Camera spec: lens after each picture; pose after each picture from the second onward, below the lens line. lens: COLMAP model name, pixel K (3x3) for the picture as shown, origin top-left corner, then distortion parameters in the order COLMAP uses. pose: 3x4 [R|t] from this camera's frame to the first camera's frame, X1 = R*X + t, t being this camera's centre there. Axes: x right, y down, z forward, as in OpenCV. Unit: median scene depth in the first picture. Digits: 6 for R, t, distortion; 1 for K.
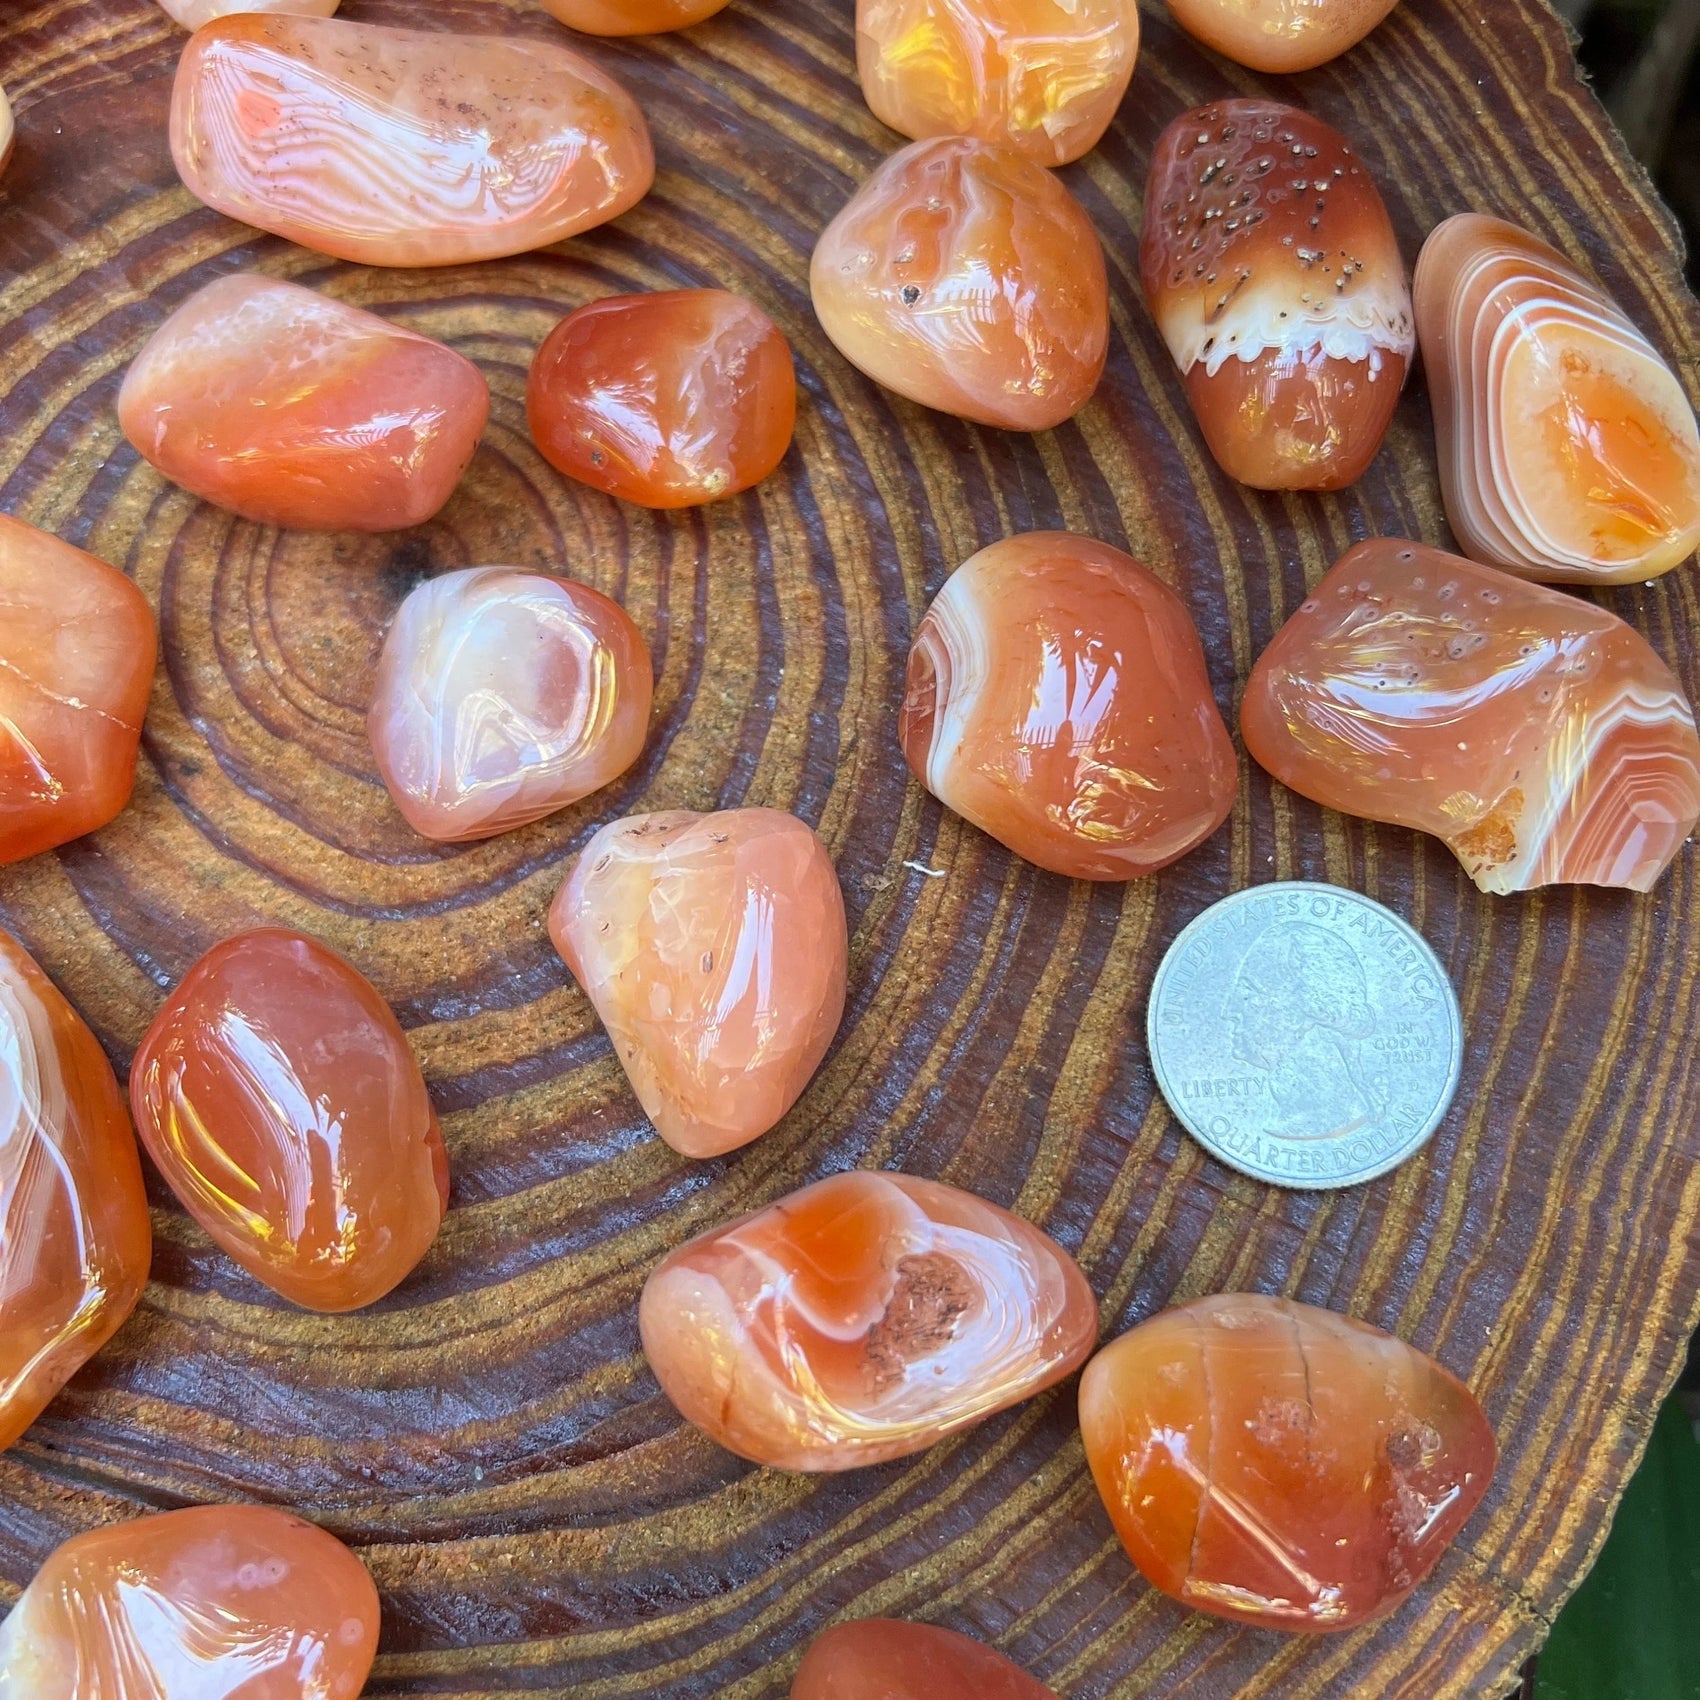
lens RADIAL K [[1784.1, 0, 867.1], [0, 1784.1, 837.8], [0, 0, 1]] dist [-0.006631, 0.000000]
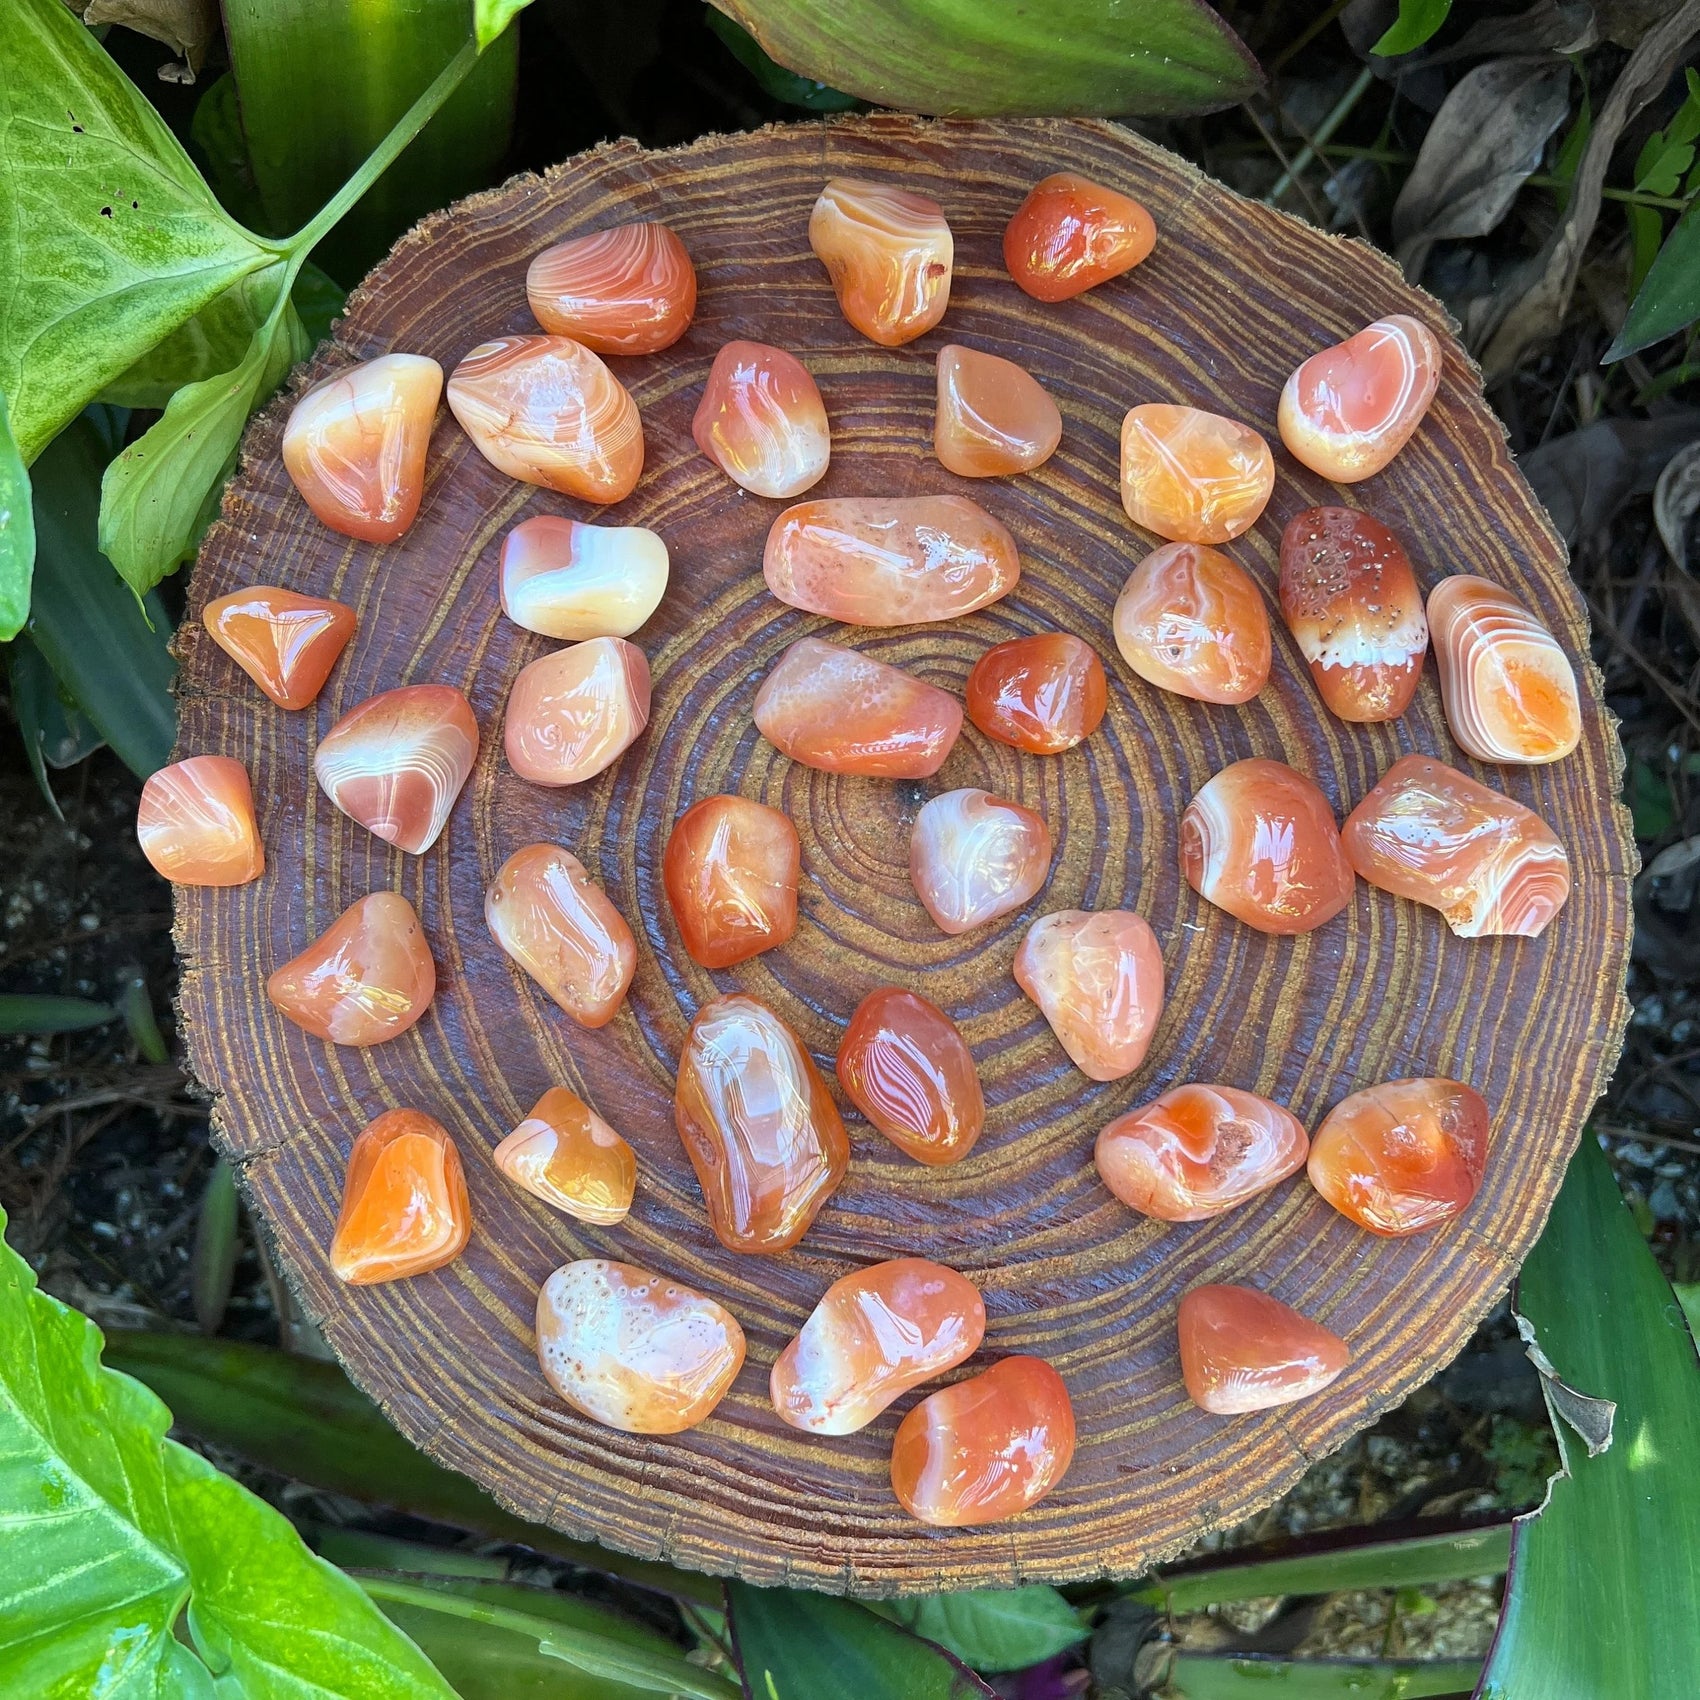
lens RADIAL K [[1784.1, 0, 847.7], [0, 1784.1, 832.8], [0, 0, 1]] dist [-0.006631, 0.000000]
pose [[0.996612, -0.080050, -0.018885, -0.312718], [0.081646, 0.990611, 0.109657, -0.342519], [0.009930, -0.110827, 0.993790, -0.991608]]
